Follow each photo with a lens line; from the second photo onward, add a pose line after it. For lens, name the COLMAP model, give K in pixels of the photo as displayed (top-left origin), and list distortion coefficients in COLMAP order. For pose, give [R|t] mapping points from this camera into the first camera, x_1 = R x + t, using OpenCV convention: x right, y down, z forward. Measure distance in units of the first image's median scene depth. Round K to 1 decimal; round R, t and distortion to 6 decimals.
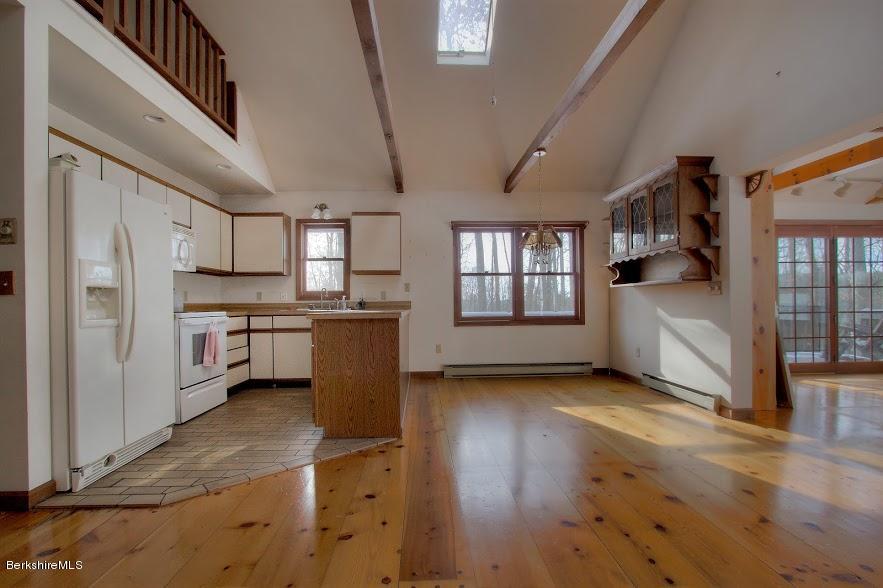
lens RADIAL K [[392.9, 0, 436.3], [0, 392.9, 296.1], [0, 0, 1]] dist [0.000964, -0.000298]
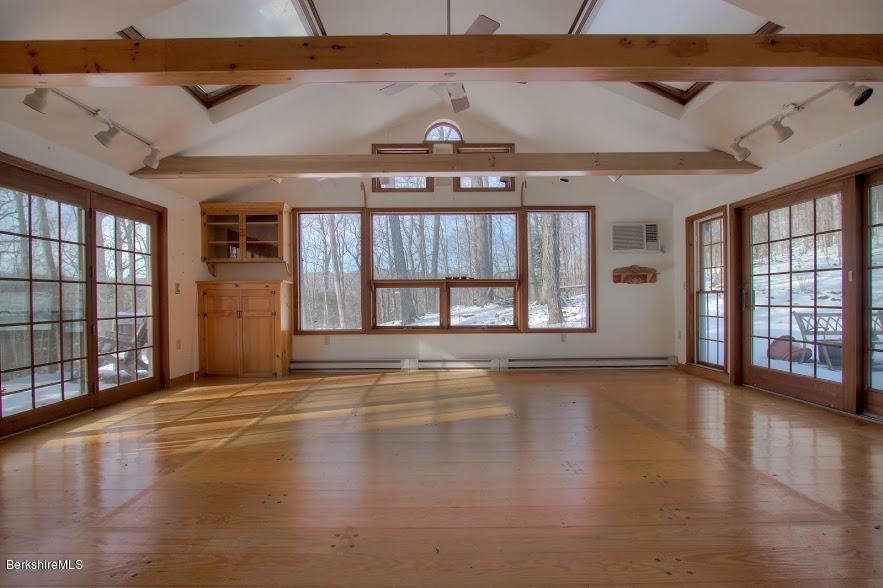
lens RADIAL K [[392.9, 0, 438.0], [0, 392.9, 294.1], [0, 0, 1]] dist [0.000964, -0.000298]
pose [[0.026617, 0.008307, 0.999611, 0.348003], [0.004791, 0.999953, -0.008437, 0.006440], [-0.999634, 0.005014, 0.026576, 0.383723]]
